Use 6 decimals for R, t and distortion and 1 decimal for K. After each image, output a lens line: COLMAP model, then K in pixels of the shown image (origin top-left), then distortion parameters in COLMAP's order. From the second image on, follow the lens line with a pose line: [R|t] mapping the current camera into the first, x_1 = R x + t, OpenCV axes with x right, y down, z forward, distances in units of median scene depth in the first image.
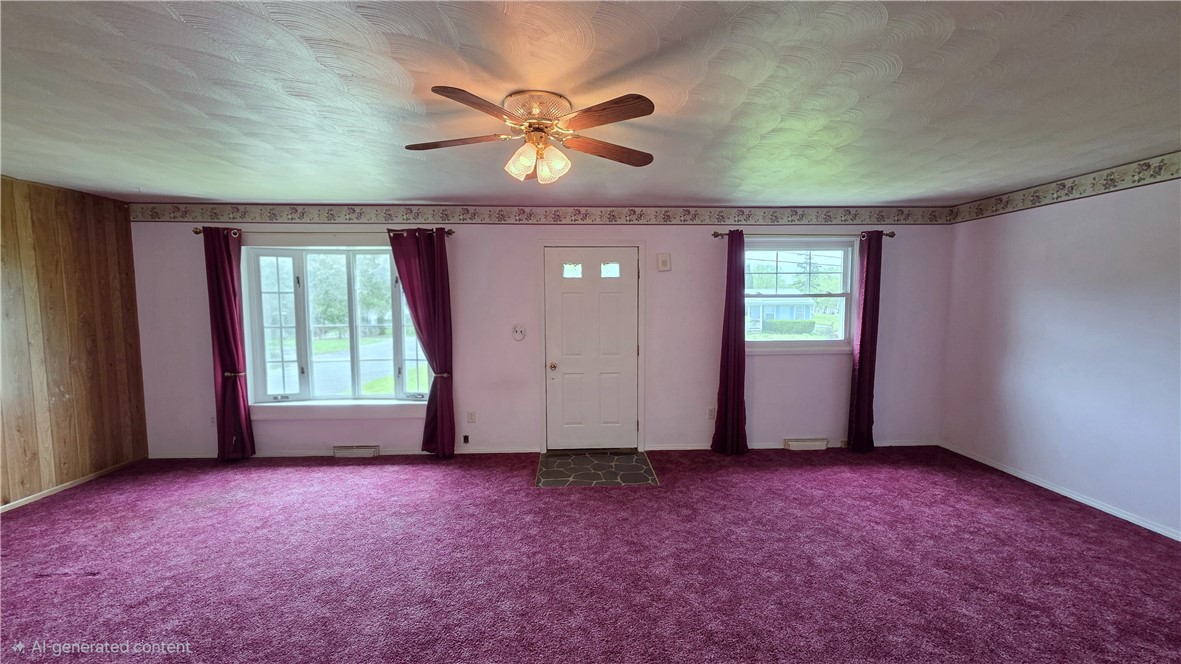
lens RADIAL K [[471.1, 0, 590.6], [0, 471.1, 337.9], [0, 0, 1]] dist [0.000656, 0.000220]
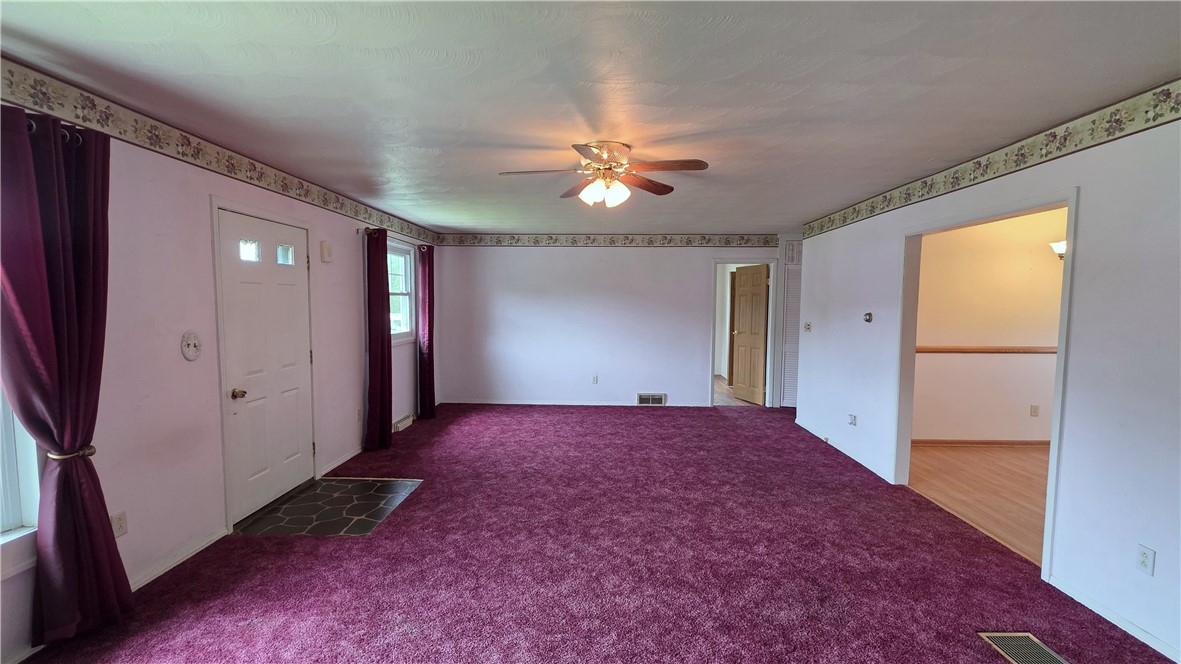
lens RADIAL K [[497.0, 0, 591.7], [0, 497.0, 336.8], [0, 0, 1]] dist [-0.000004, 0.000019]
pose [[0.069219, -0.064895, 0.995489, -0.817367], [0.069833, 0.995749, 0.060056, -0.029036], [-0.995154, 0.065360, 0.073456, 0.511993]]
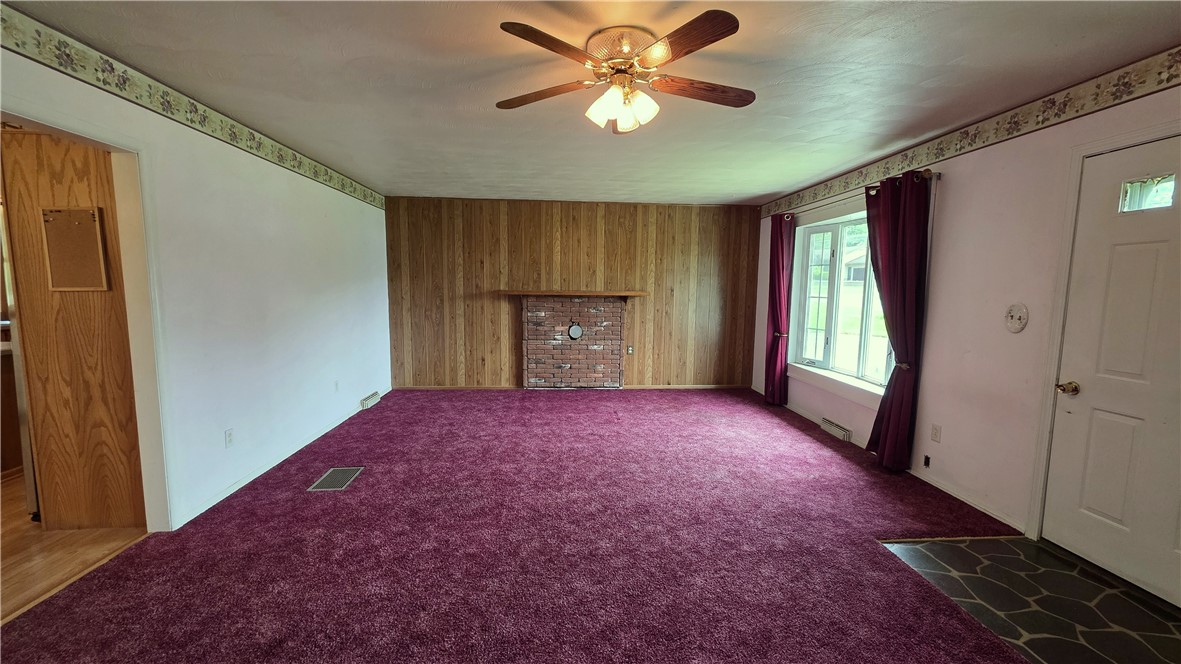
lens RADIAL K [[471.1, 0, 590.6], [0, 471.1, 337.9], [0, 0, 1]] dist [0.000656, 0.000220]
pose [[0.026335, 0.113258, -0.993217, 0.470937], [-0.087943, 0.989971, 0.110556, -0.007066], [0.995777, 0.084435, 0.036031, 0.503612]]
